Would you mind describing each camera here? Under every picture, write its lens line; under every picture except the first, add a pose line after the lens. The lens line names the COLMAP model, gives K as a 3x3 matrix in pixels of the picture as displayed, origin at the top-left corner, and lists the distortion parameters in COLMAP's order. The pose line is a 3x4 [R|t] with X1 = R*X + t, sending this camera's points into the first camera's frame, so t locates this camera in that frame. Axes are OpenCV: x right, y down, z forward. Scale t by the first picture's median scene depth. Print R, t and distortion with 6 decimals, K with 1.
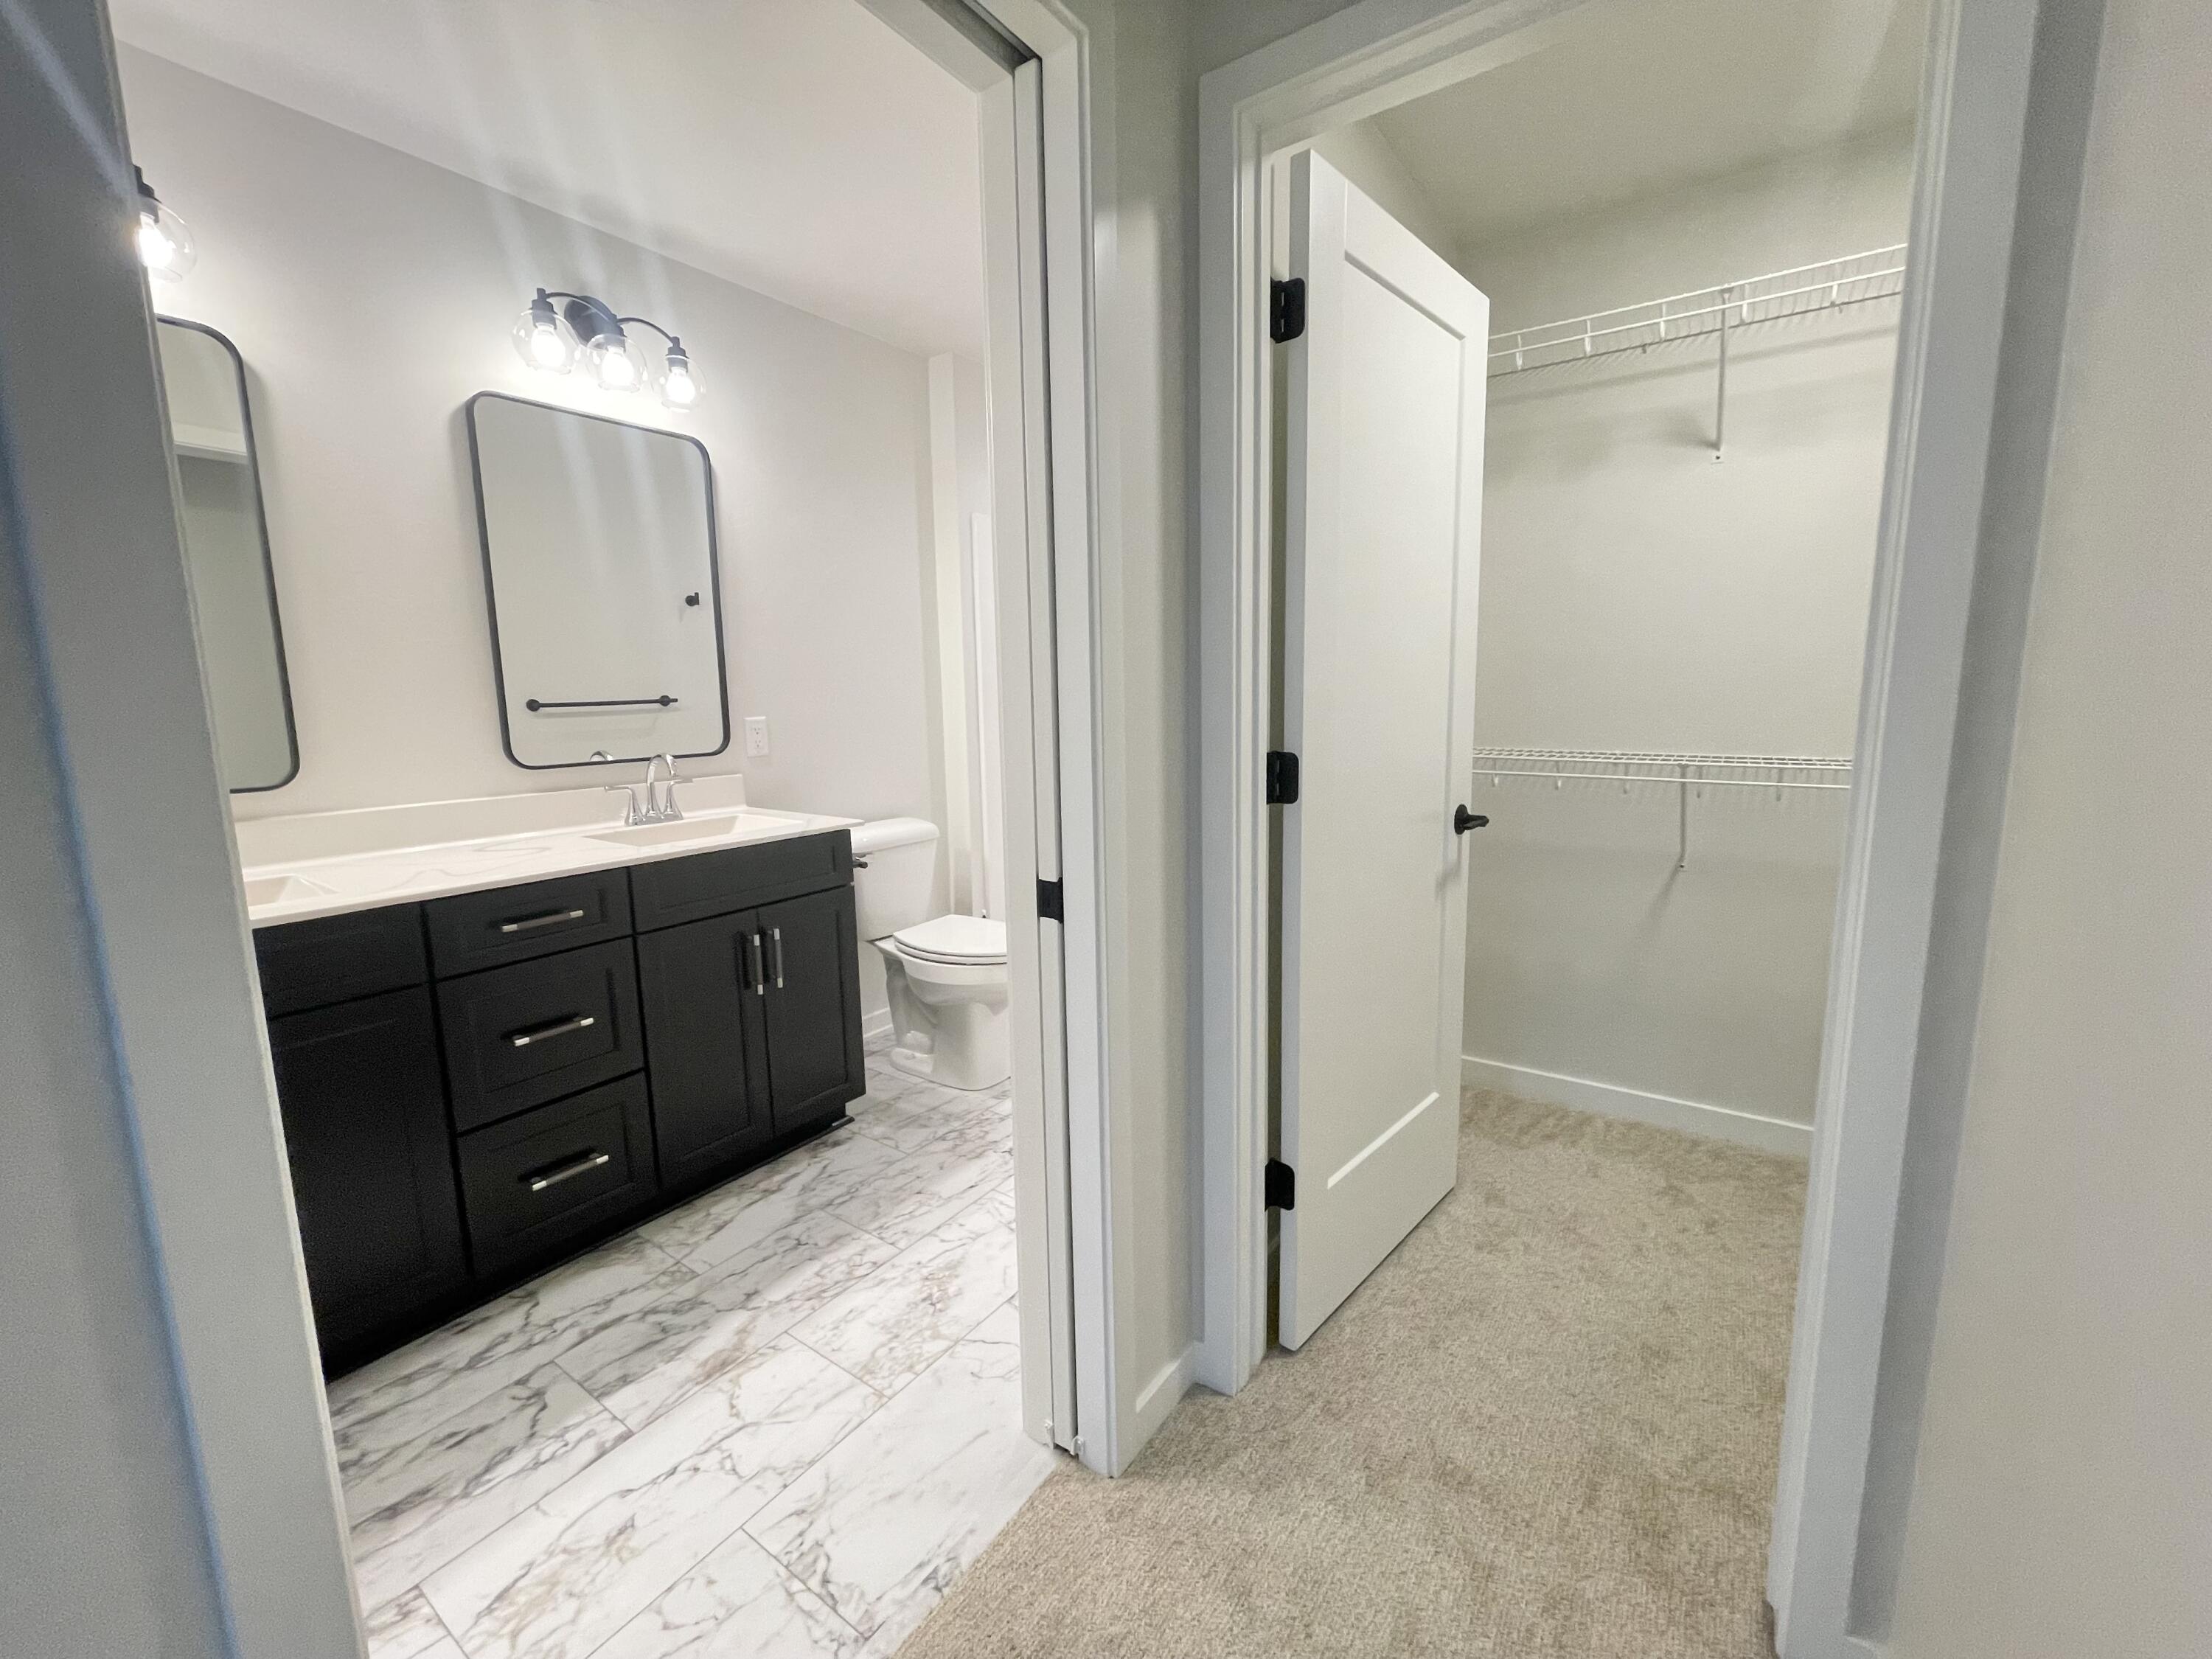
lens RADIAL K [[892.5, 0, 1097.4], [0, 892.5, 817.2], [0, 0, 1]] dist [-0.001932, -0.000188]
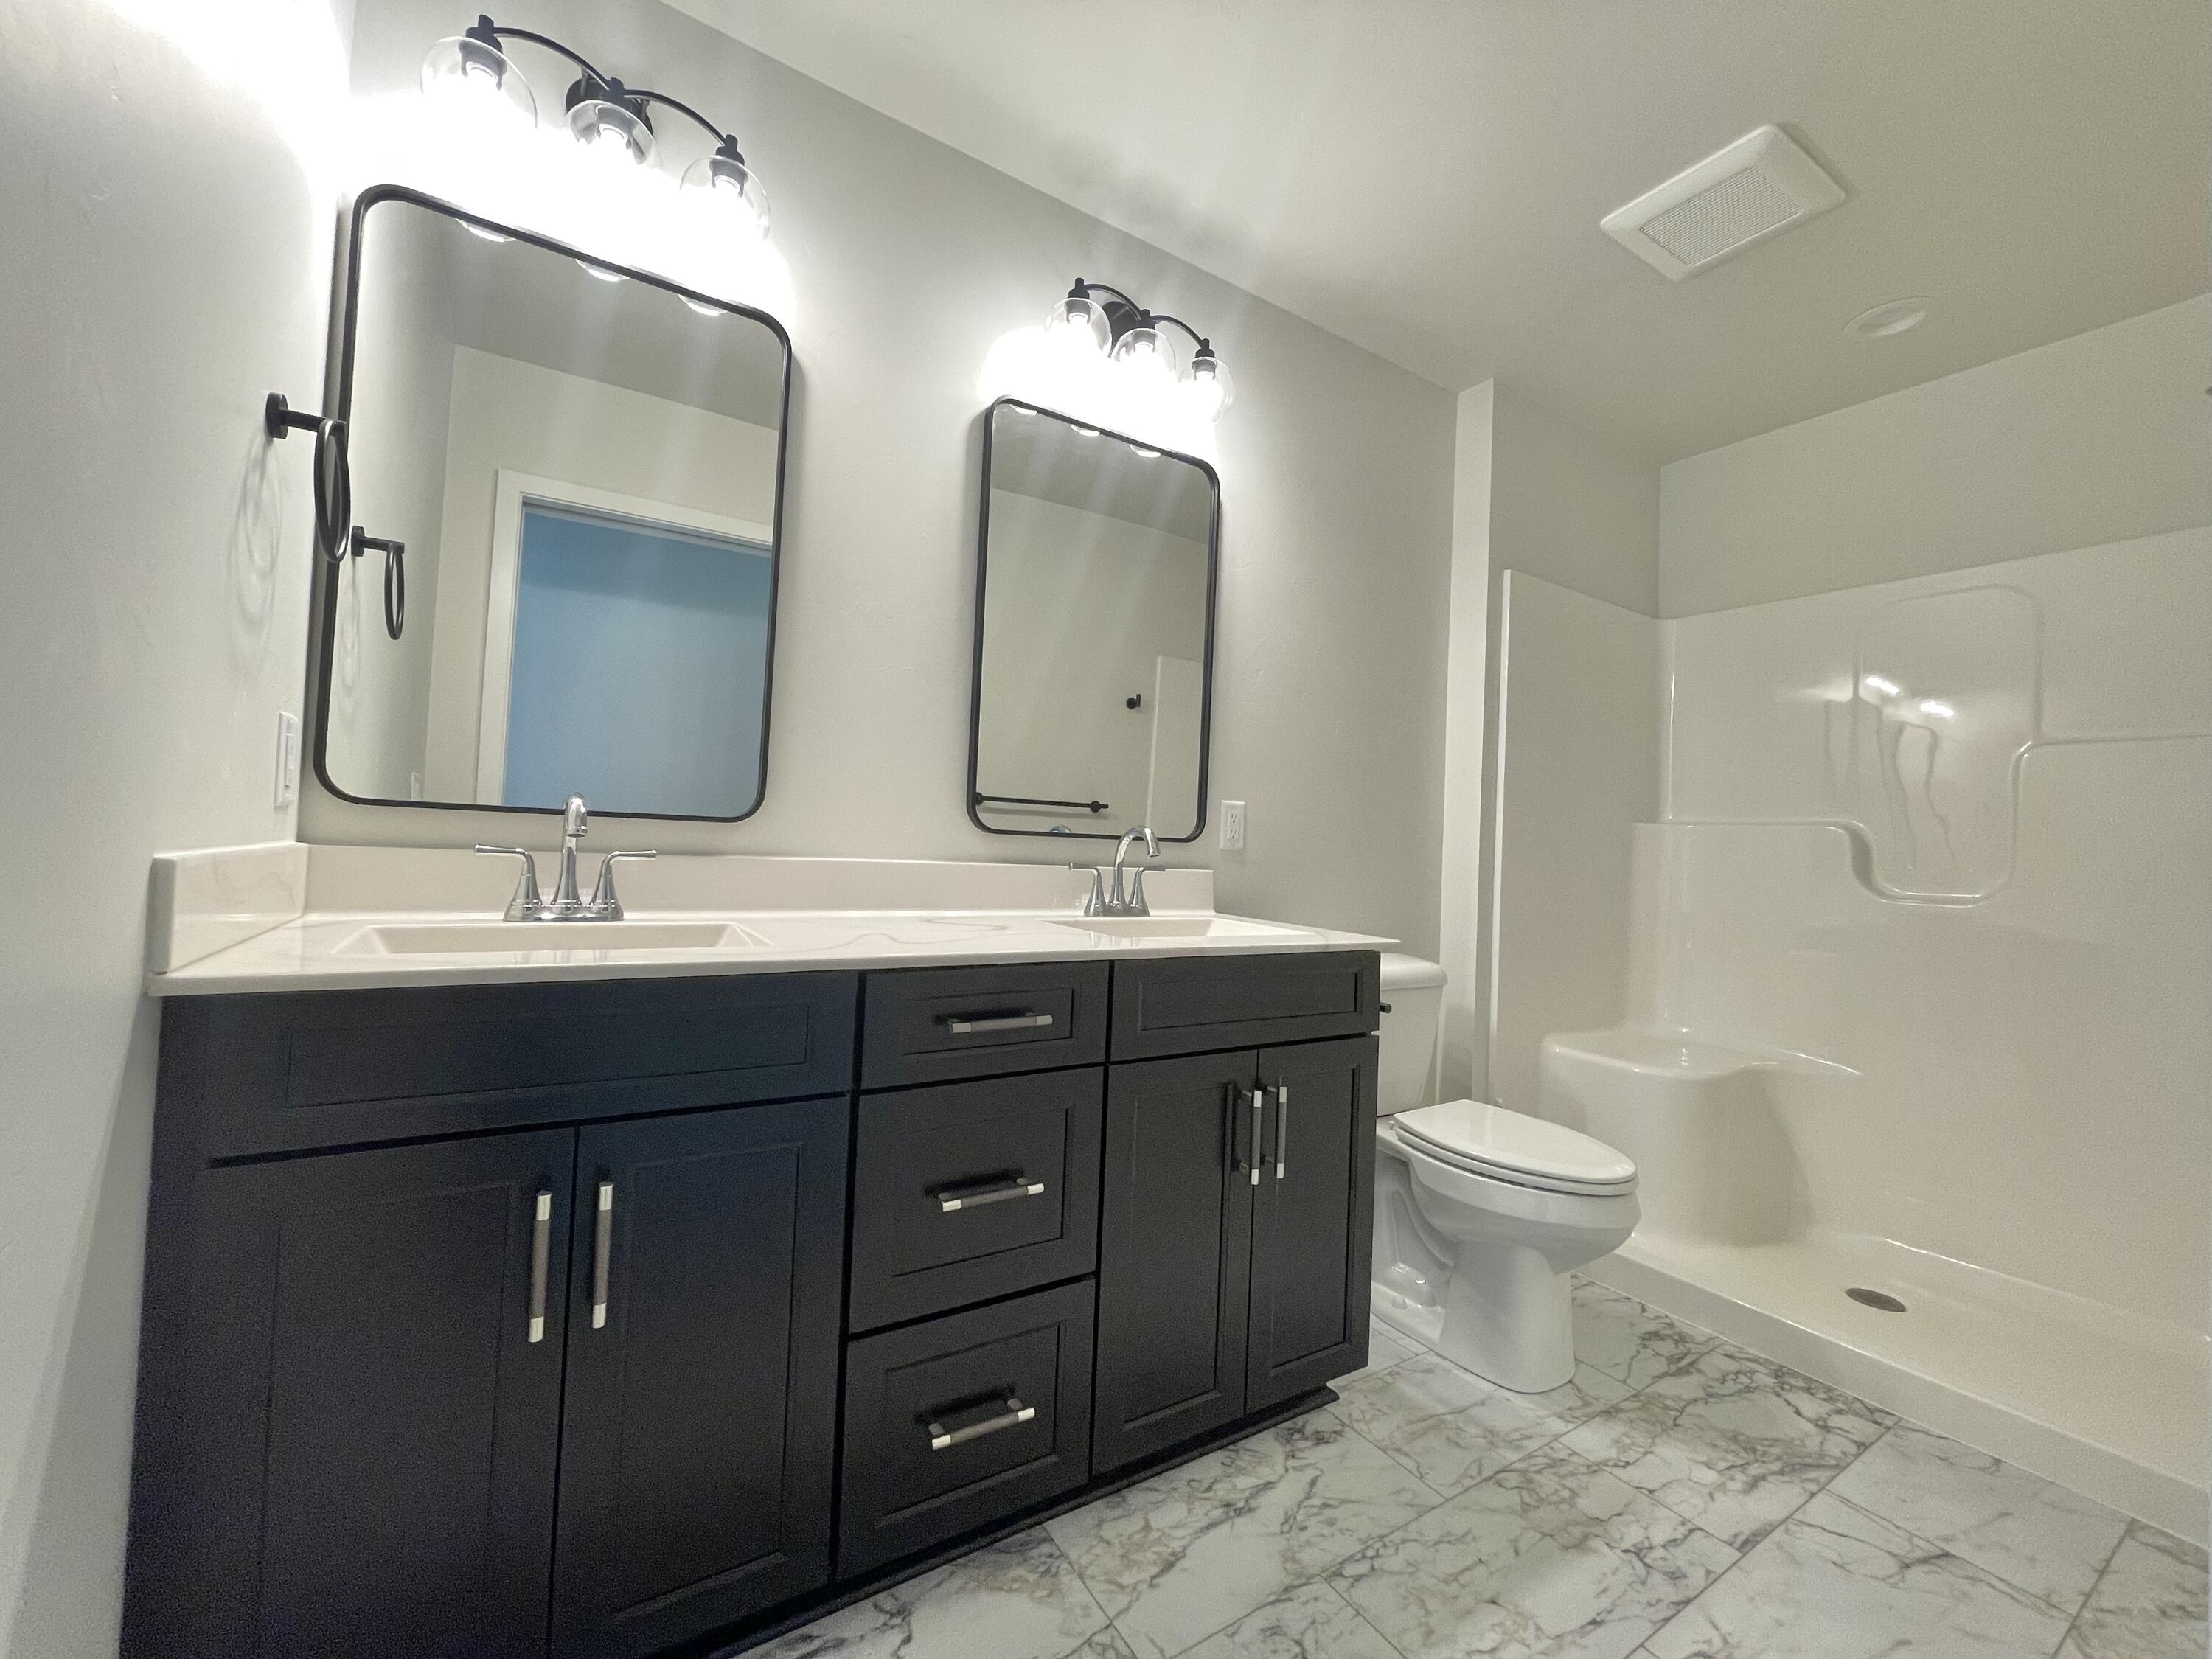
lens RADIAL K [[892.5, 0, 1099.0], [0, 892.5, 831.2], [0, 0, 1]] dist [-0.001932, -0.000188]
pose [[0.922258, 0.052630, -0.382975, -0.222859], [-0.114320, 0.983510, -0.140140, 0.043529], [0.369284, 0.173027, 0.913067, 0.283671]]
